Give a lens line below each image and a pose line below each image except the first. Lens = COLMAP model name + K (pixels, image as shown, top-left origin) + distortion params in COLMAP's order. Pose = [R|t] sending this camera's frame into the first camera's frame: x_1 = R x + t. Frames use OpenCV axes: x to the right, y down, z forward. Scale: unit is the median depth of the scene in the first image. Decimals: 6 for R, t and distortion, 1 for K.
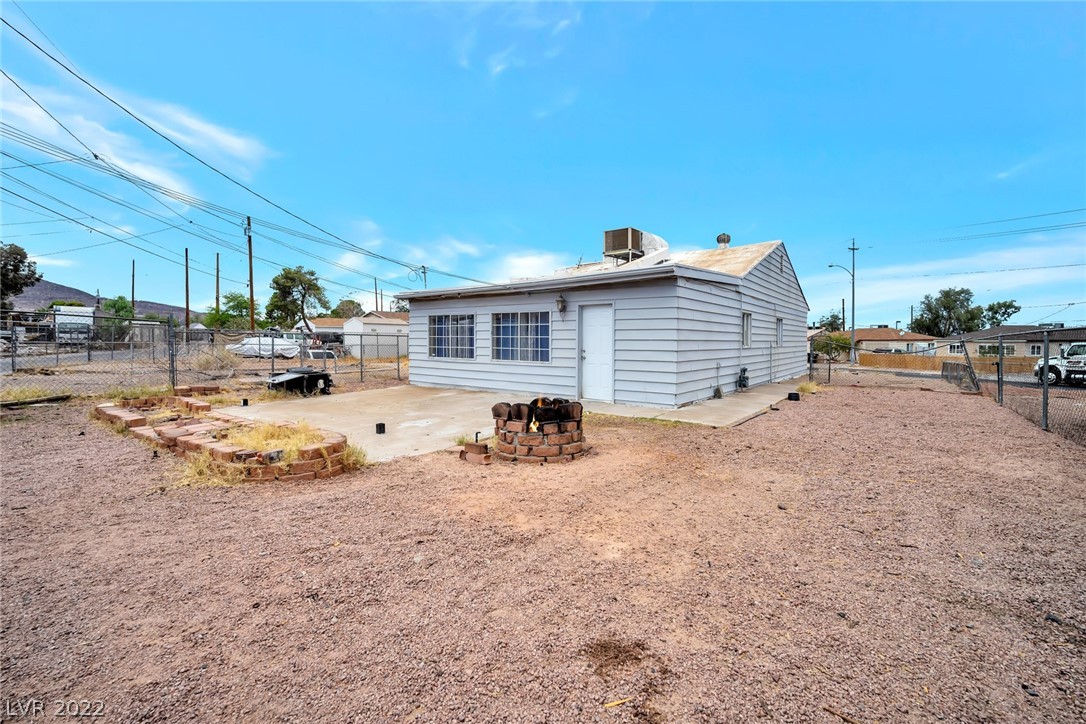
lens RADIAL K [[490.3, 0, 543.0], [0, 490.3, 362.0], [0, 0, 1]] dist [-0.002547, -0.000295]
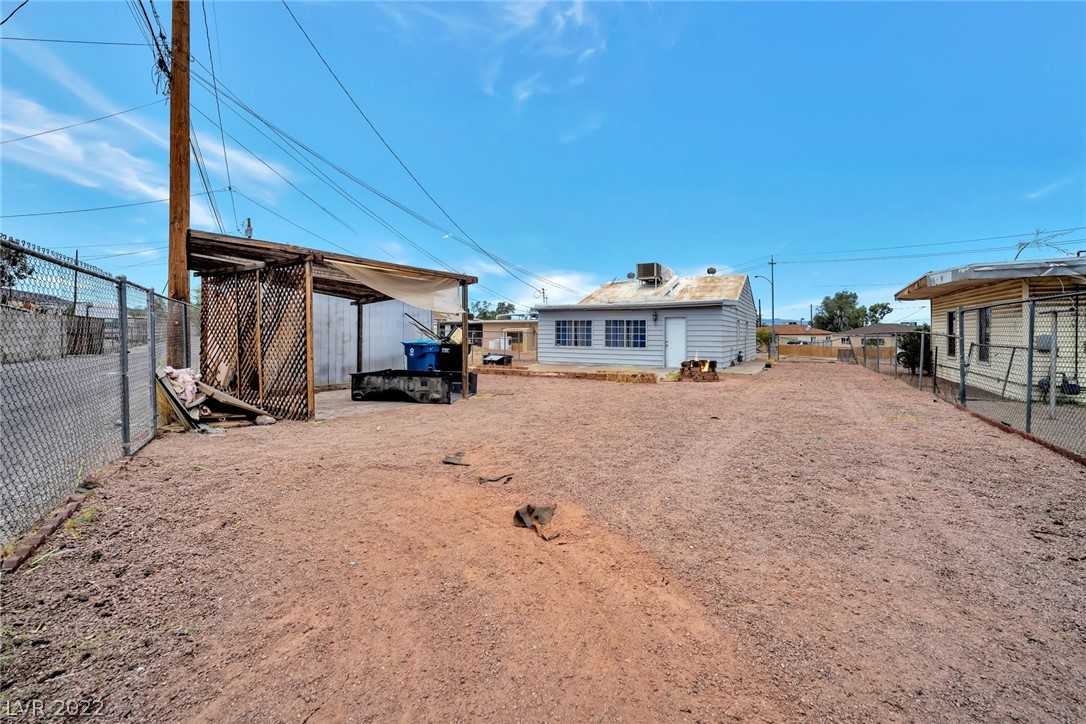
lens RADIAL K [[481.3, 0, 543.0], [0, 481.3, 362.0], [0, 0, 1]] dist [-0.001978, -0.000139]
pose [[0.990494, -0.007230, 0.137367, -0.505007], [0.005195, 0.999872, 0.015162, 0.019938], [-0.137459, -0.014304, 0.990404, -0.601433]]
